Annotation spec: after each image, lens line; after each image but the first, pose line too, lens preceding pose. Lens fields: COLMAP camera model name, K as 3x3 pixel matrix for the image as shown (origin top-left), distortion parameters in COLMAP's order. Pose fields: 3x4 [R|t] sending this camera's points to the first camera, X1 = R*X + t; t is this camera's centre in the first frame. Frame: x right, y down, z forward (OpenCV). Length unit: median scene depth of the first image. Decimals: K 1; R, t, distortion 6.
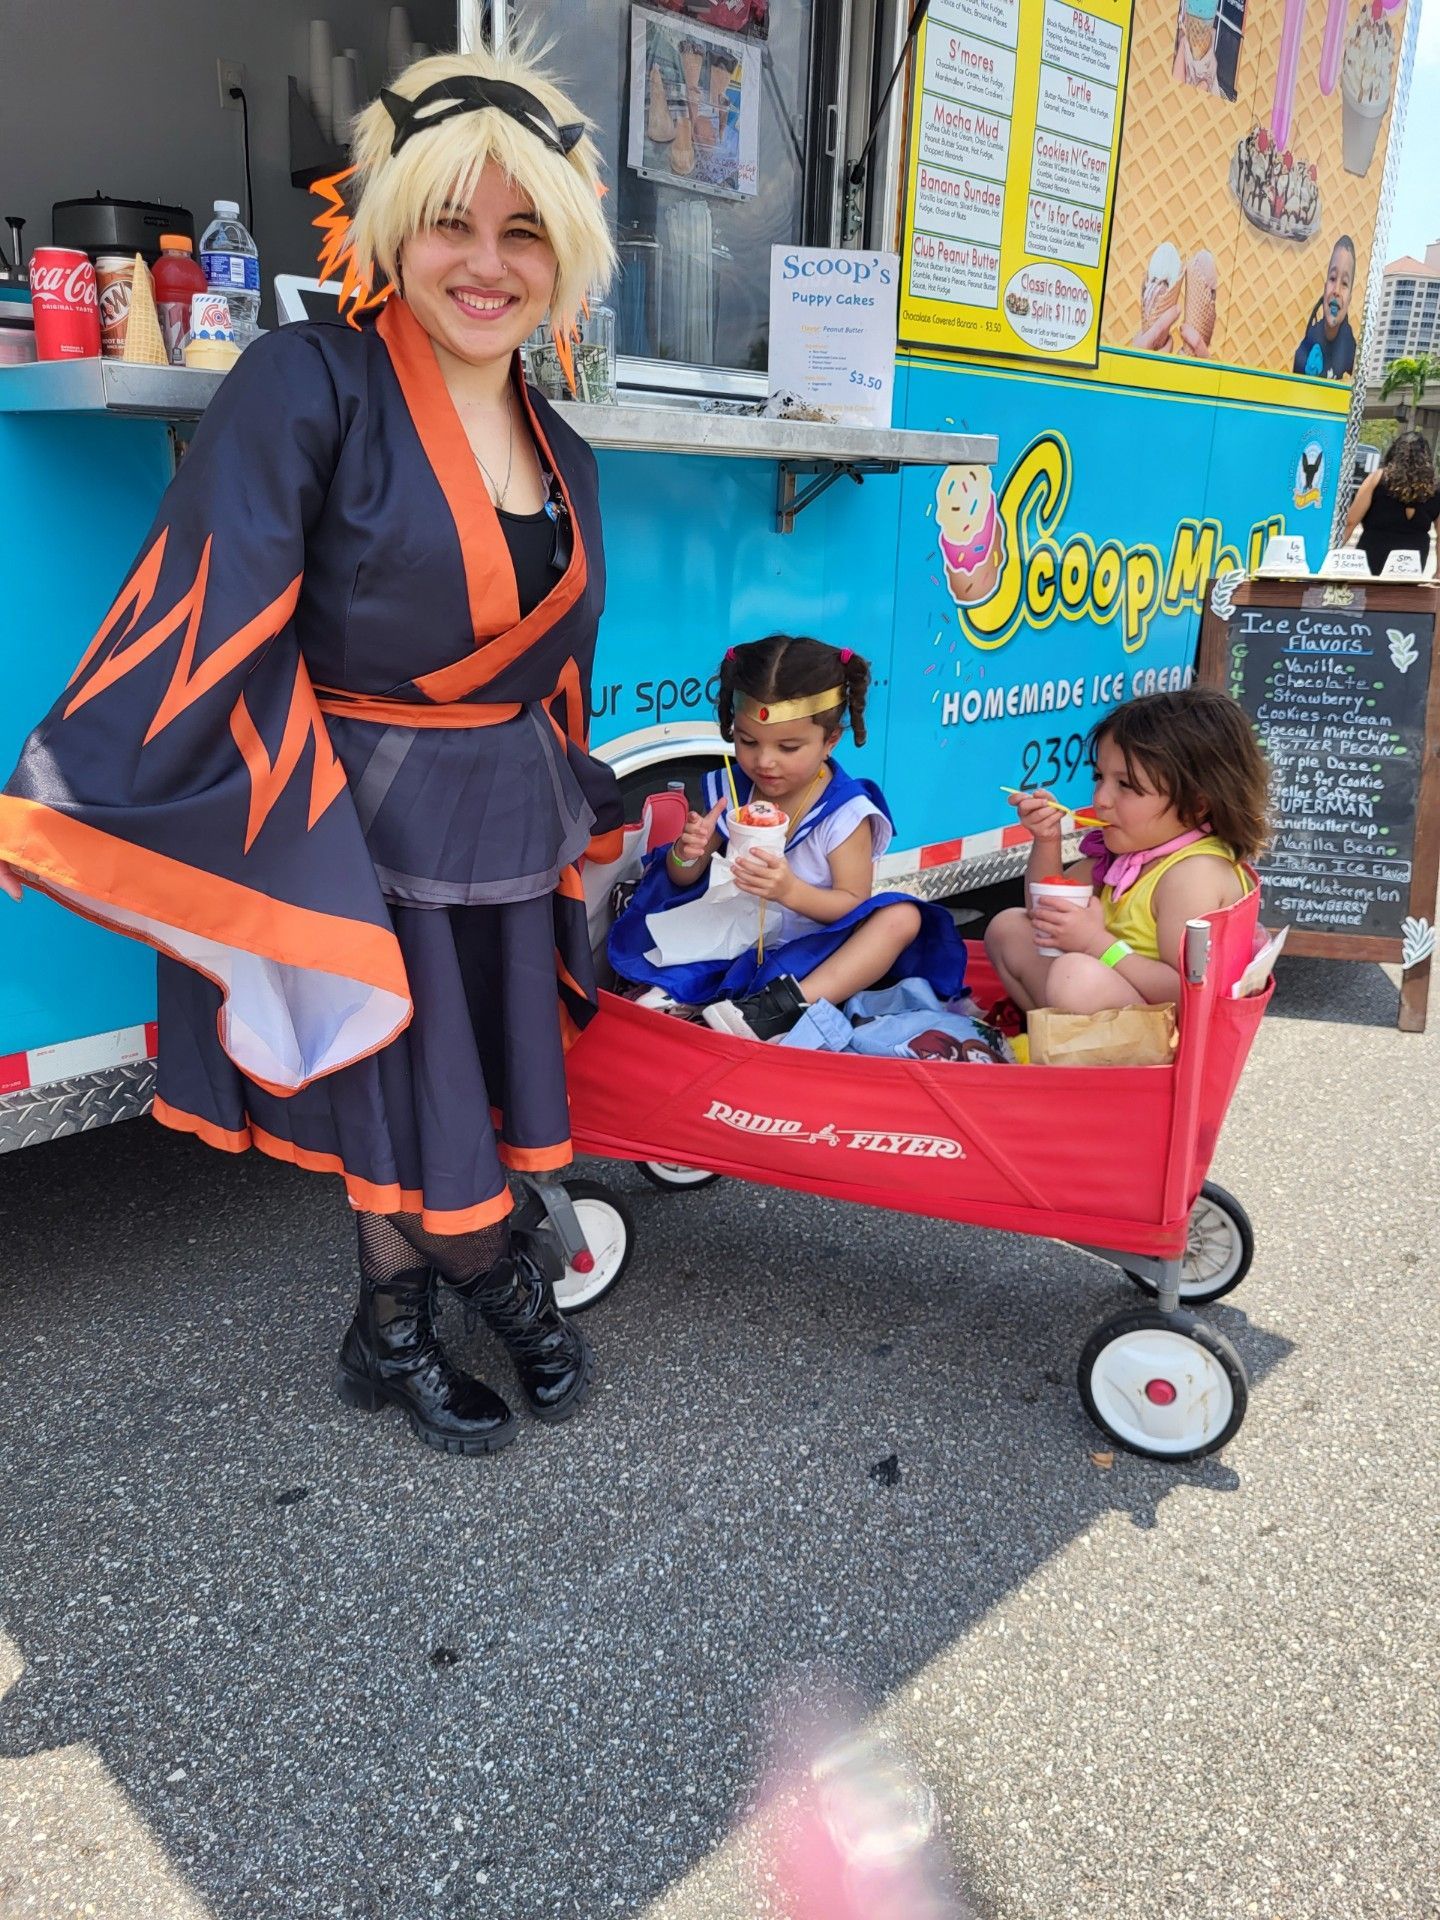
lens RADIAL K [[1469.8, 0, 742.9], [0, 1469.8, 929.7], [0, 0, 1]] dist [0.044816, -0.028068]
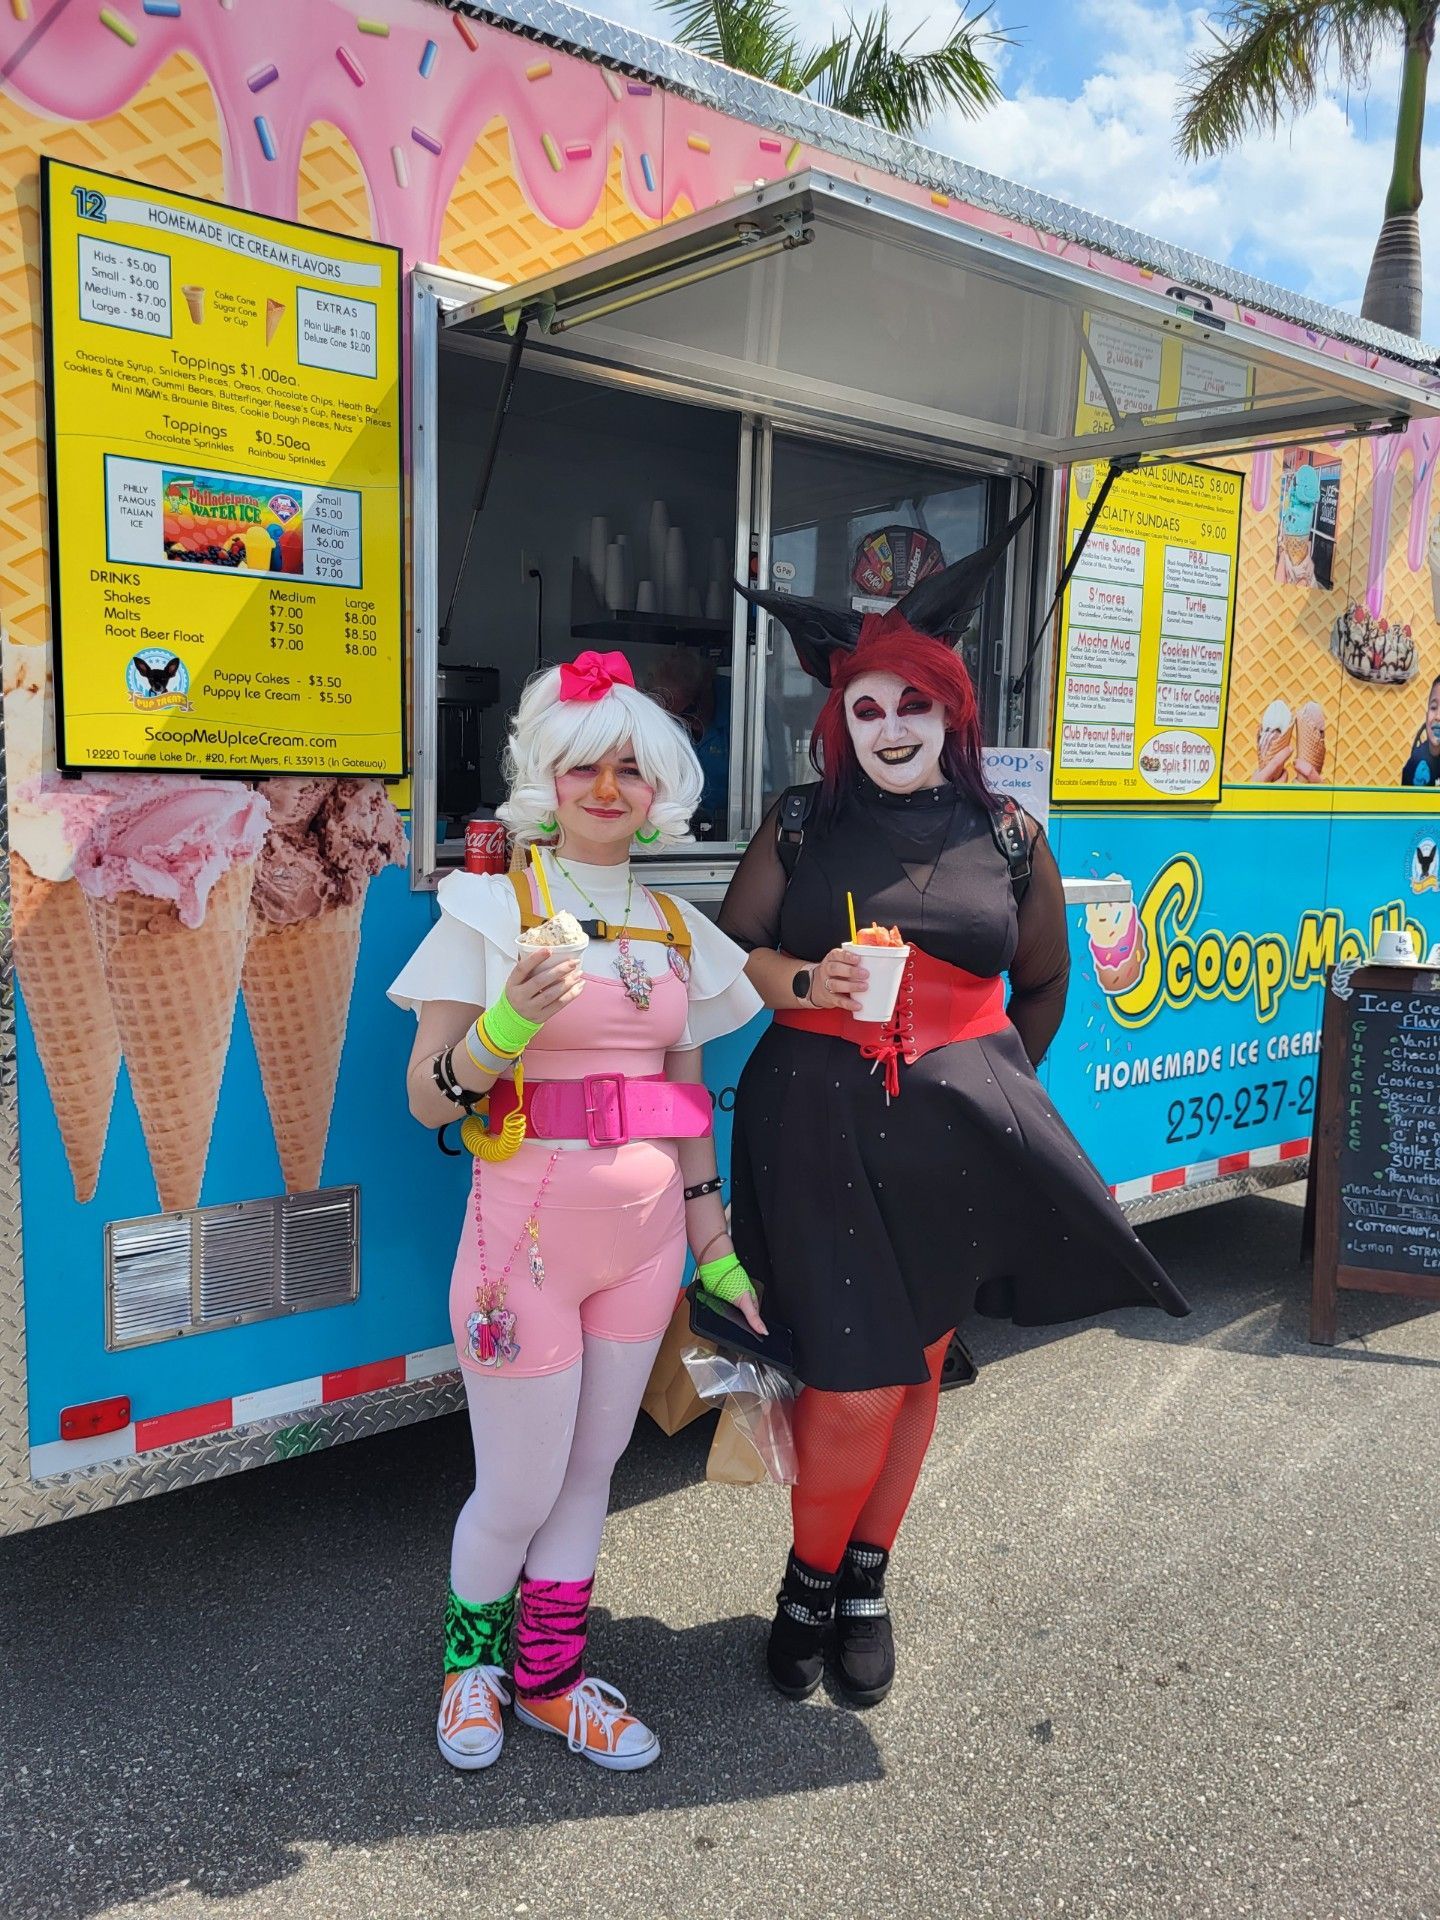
lens RADIAL K [[1471.1, 0, 742.7], [0, 1471.1, 943.7], [0, 0, 1]] dist [0.045077, -0.035130]
pose [[0.992450, 0.007542, -0.122416, -0.003681], [-0.028842, 0.984468, -0.173177, -0.042204], [0.119208, 0.175400, 0.977253, -0.238297]]
